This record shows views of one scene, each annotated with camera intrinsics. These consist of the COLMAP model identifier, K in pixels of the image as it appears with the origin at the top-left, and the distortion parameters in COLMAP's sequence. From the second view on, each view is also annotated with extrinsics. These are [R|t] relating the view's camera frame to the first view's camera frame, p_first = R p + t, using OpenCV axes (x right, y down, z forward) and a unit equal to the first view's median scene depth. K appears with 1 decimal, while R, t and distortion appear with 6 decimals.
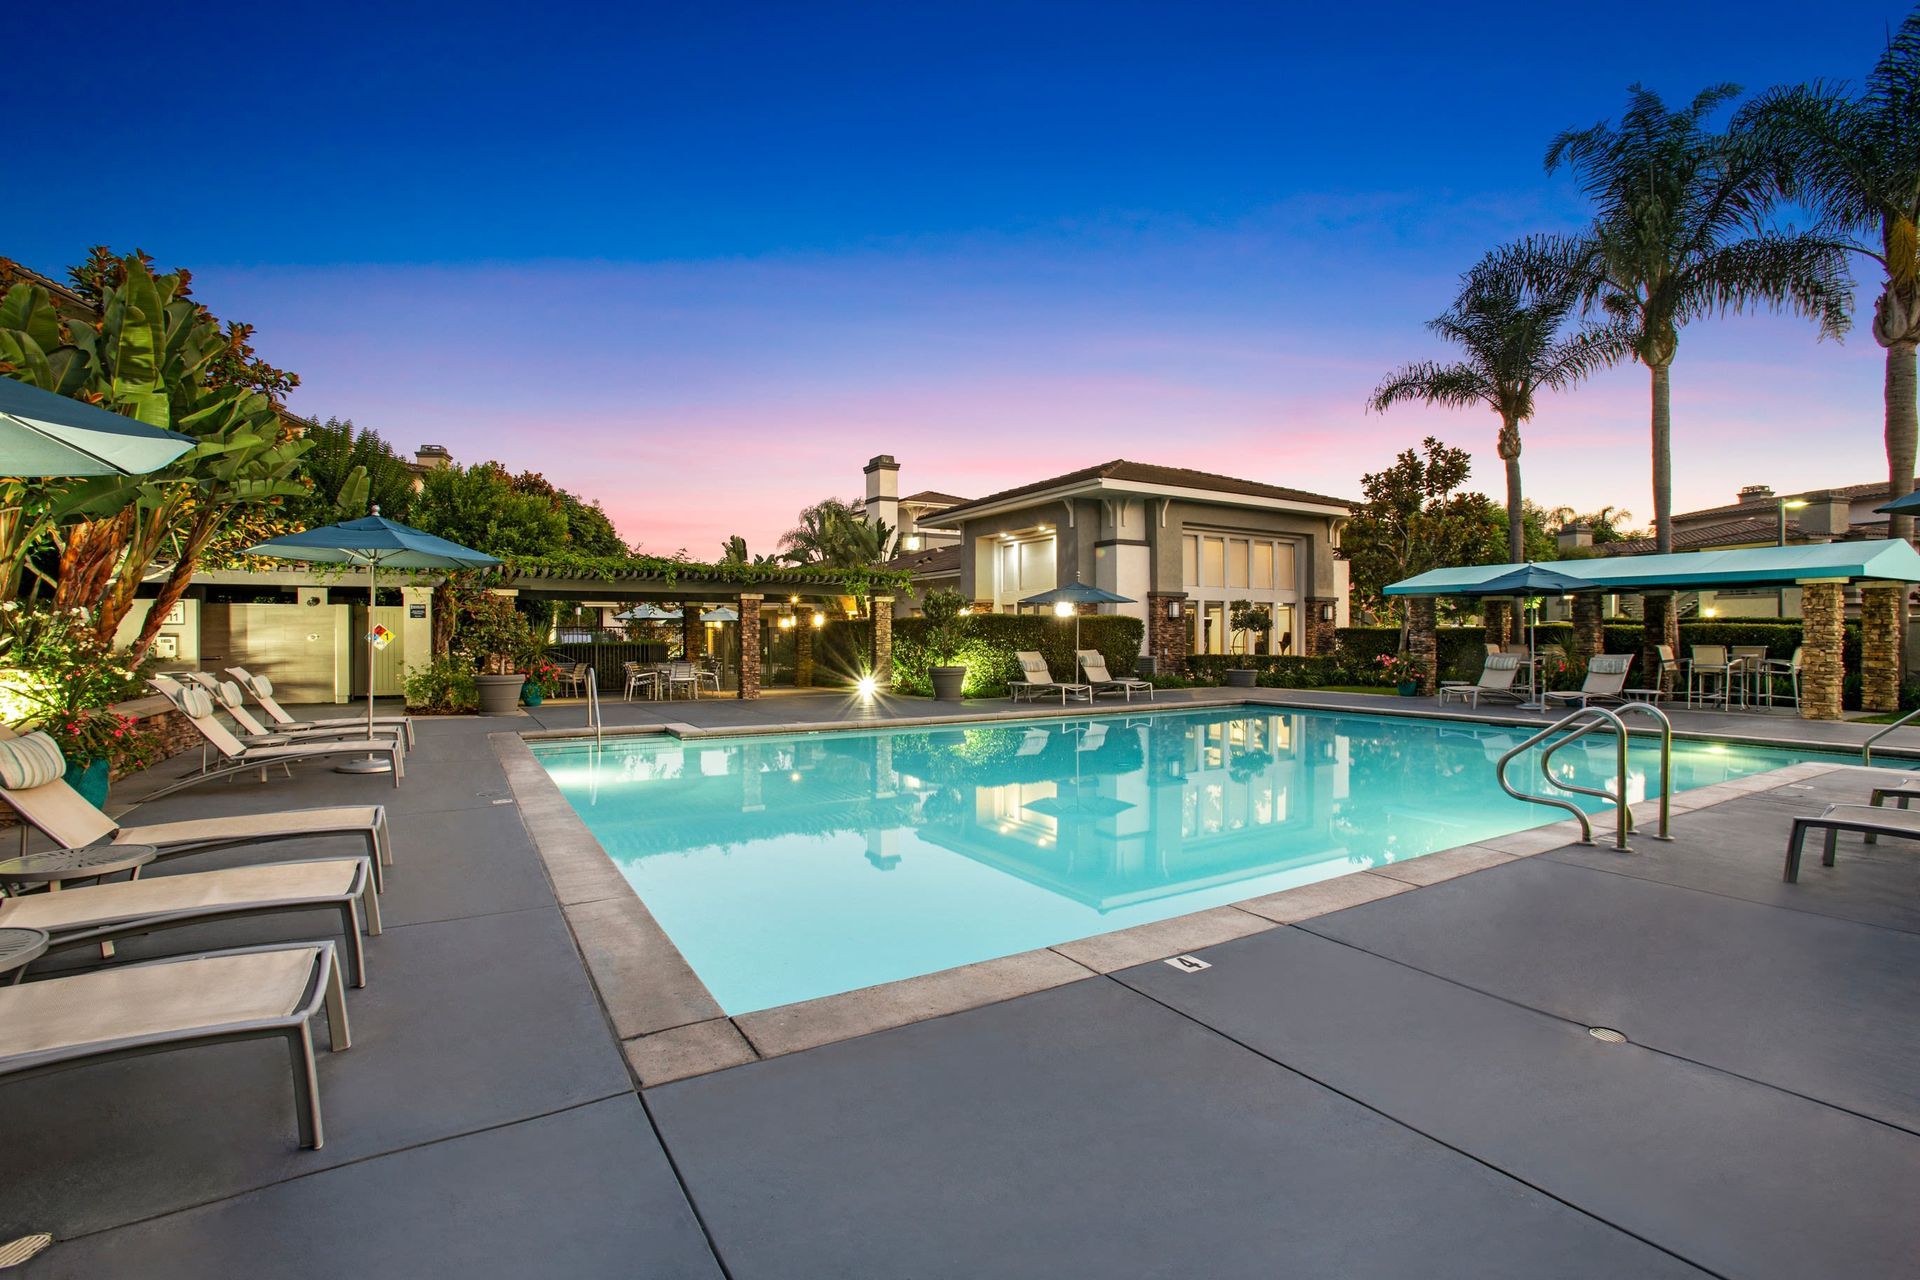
lens RADIAL K [[885.6, 0, 960.0], [0, 885.6, 640.0], [0, 0, 1]] dist [-0.001499, -0.000367]
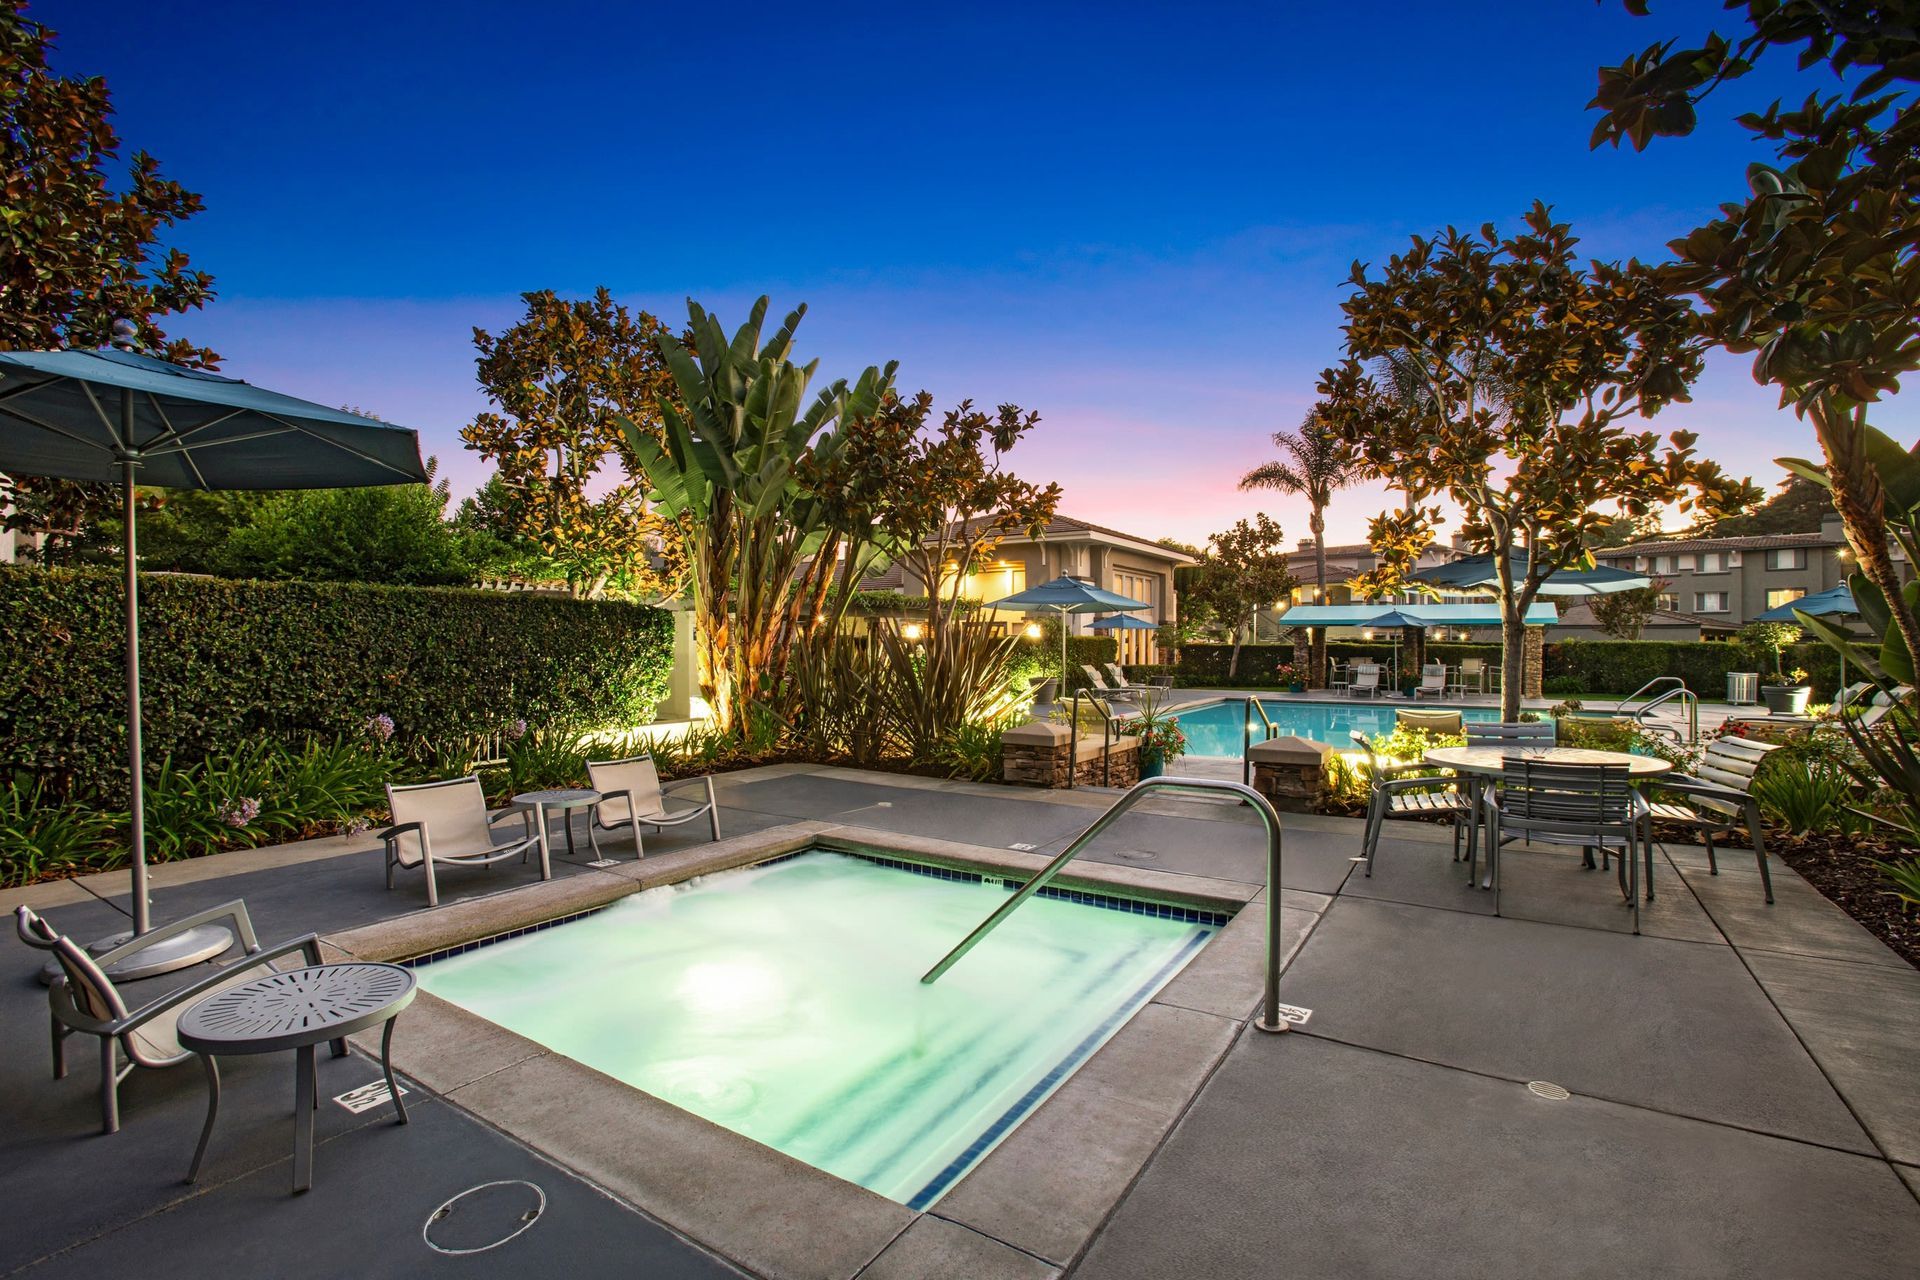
lens RADIAL K [[885.6, 0, 960.0], [0, 885.6, 640.0], [0, 0, 1]] dist [-0.001499, -0.000367]
pose [[0.906459, 0.002392, 0.422288, -0.515621], [0.001234, 0.999965, -0.008314, -0.010800], [-0.422293, 0.008057, 0.906424, -0.090869]]
